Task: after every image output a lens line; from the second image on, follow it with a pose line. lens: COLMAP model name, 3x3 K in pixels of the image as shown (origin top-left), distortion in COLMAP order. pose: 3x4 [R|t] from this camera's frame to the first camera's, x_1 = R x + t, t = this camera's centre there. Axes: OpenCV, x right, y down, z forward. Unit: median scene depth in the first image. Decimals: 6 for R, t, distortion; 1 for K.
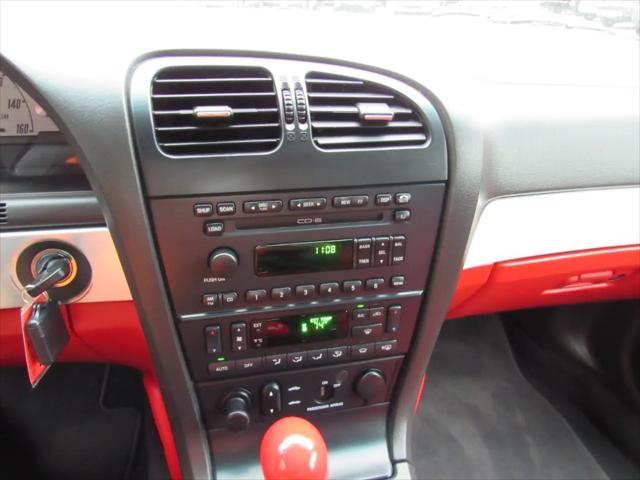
lens RADIAL K [[458.9, 0, 316.1], [0, 458.9, 240.7], [0, 0, 1]] dist [-0.024525, 0.006014]
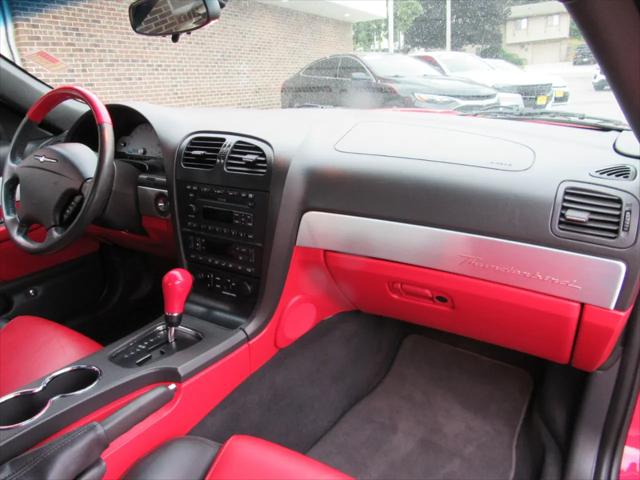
lens RADIAL K [[458.9, 0, 316.1], [0, 458.9, 240.7], [0, 0, 1]] dist [-0.024525, 0.006014]
pose [[0.710078, 0.188734, -0.678357, 2.076004], [-0.284190, 0.958271, -0.030866, 0.100043], [0.644224, 0.214700, 0.734084, -0.414571]]
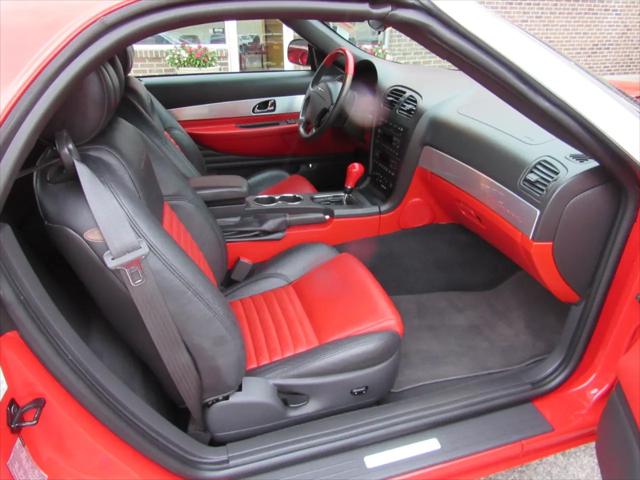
lens RADIAL K [[458.9, 0, 316.1], [0, 458.9, 240.7], [0, 0, 1]] dist [-0.024525, 0.006014]
pose [[0.060621, 0.426596, -0.902408, 4.057049], [-0.470533, 0.809531, 0.351081, -0.349404], [0.880297, 0.403330, 0.249802, -0.198227]]
